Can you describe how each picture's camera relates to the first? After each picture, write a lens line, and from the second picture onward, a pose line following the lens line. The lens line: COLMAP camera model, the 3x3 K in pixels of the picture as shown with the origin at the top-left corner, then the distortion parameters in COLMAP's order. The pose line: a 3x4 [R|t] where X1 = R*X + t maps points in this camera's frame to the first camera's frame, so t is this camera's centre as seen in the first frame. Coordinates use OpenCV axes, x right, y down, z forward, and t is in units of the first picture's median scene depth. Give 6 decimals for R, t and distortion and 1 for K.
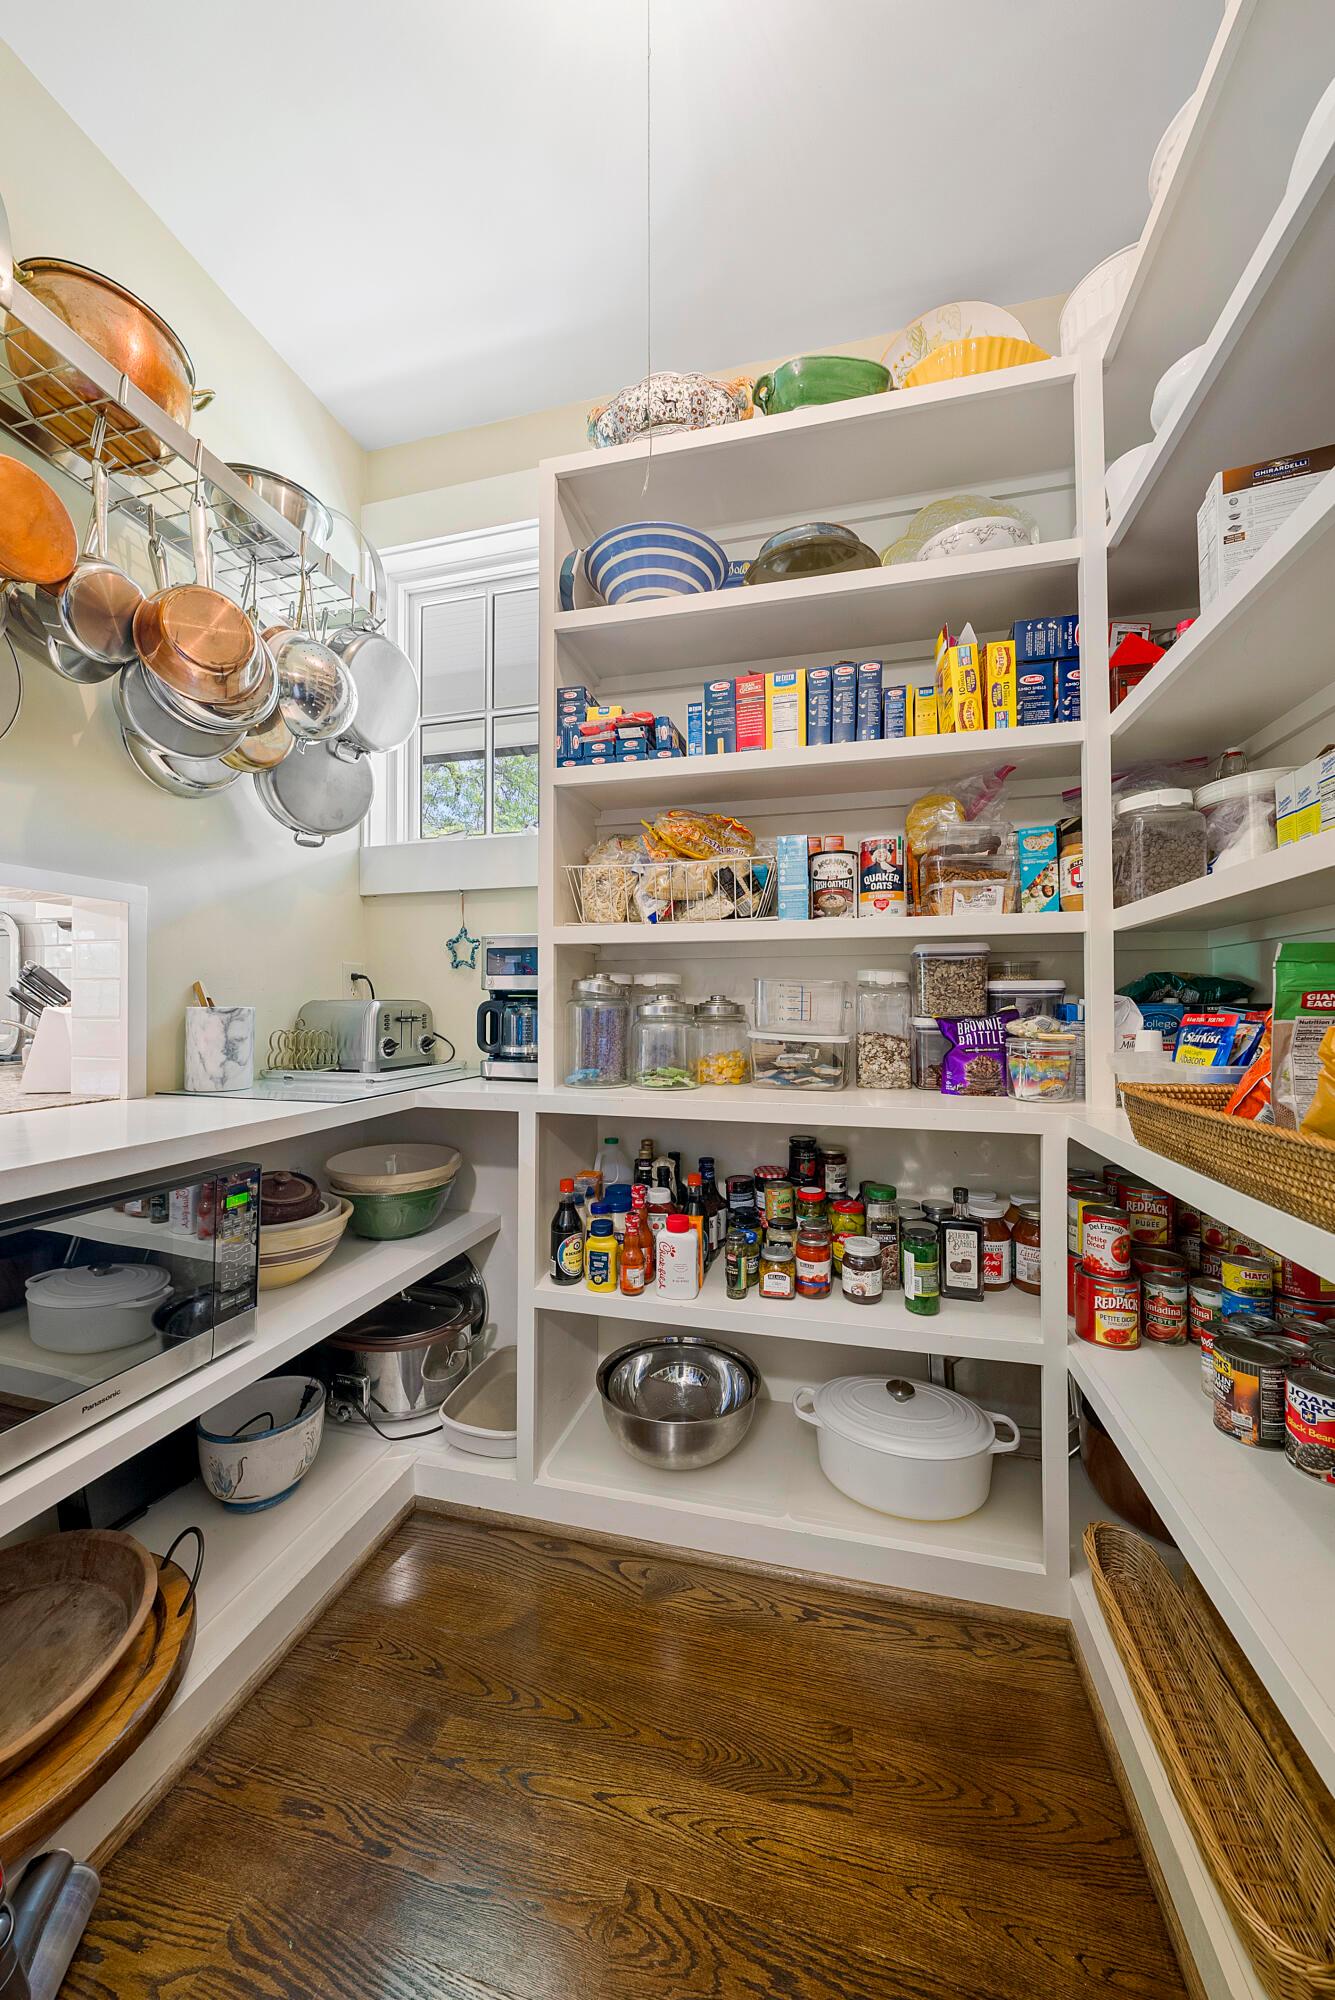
lens RADIAL K [[696.7, 0, 674.9], [0, 696.7, 999.0], [0, 0, 1]] dist [-0.000040, 0.000416]
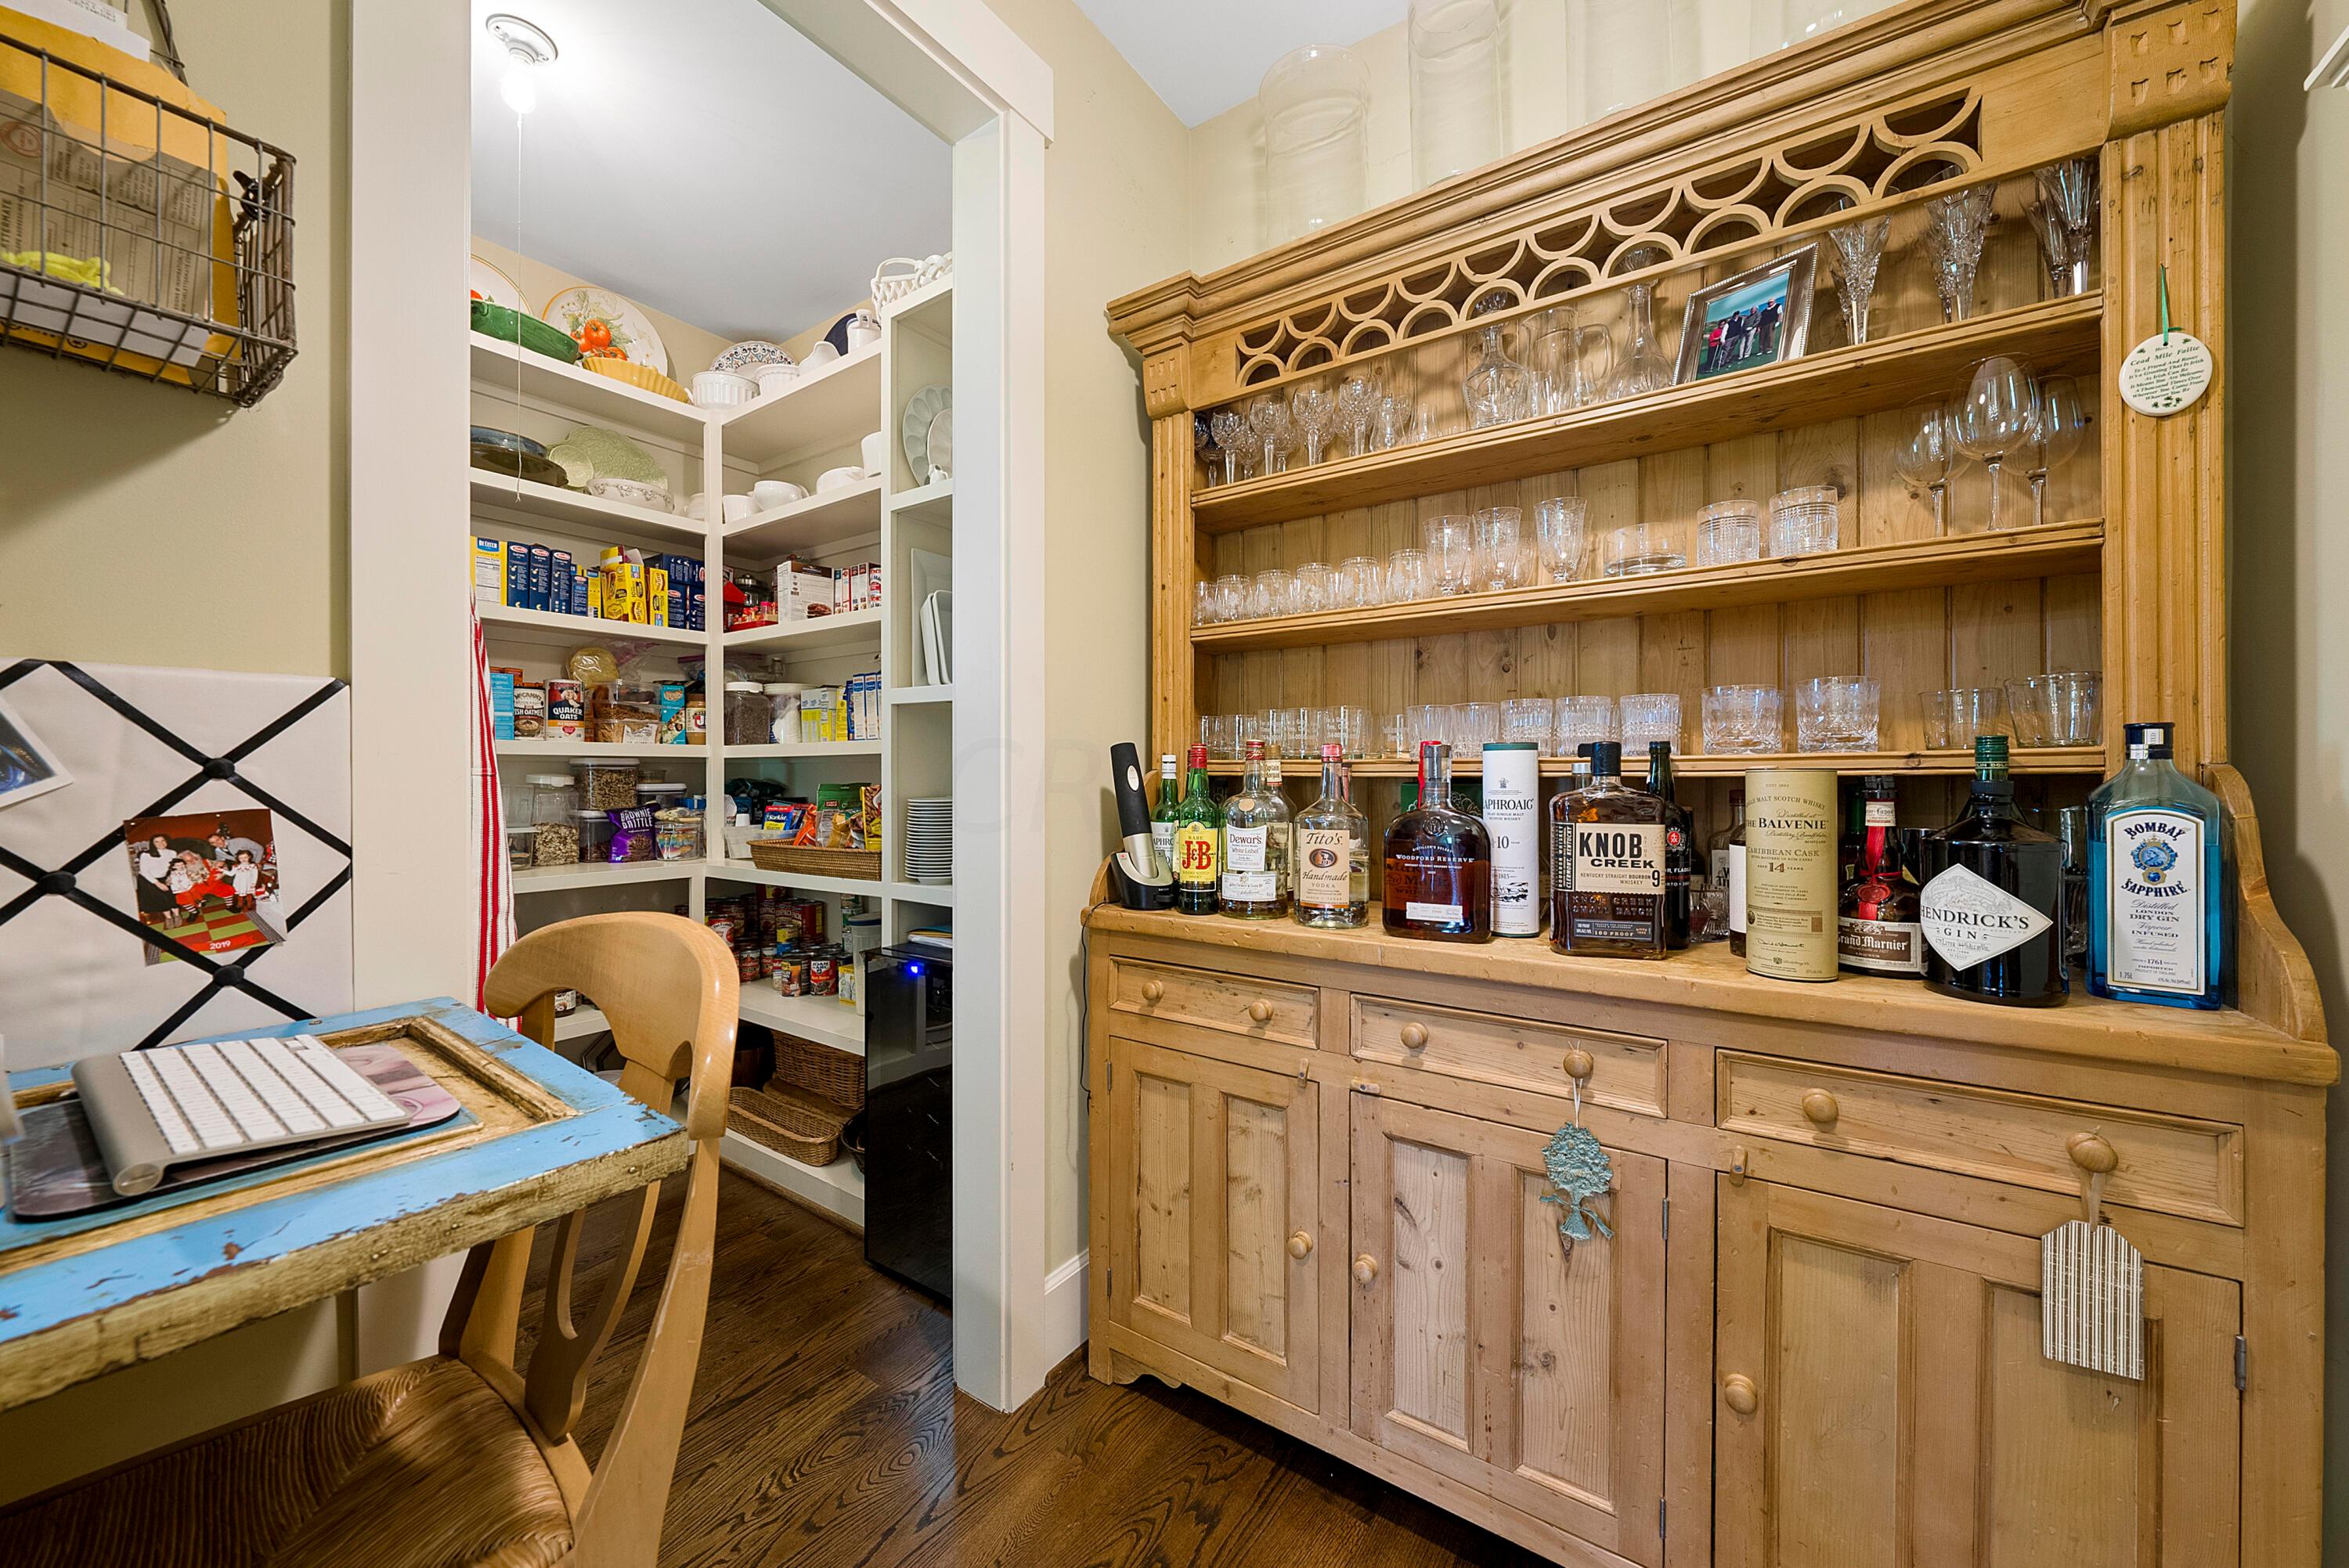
lens RADIAL K [[851.1, 0, 1172.8], [0, 851.1, 776.7], [0, 0, 1]] dist [-0.005295, 0.000210]
pose [[0.358833, -0.003026, 0.933397, -0.885235], [-0.011722, 0.999901, 0.007748, -0.074130], [-0.933328, -0.013722, 0.358762, -0.755670]]
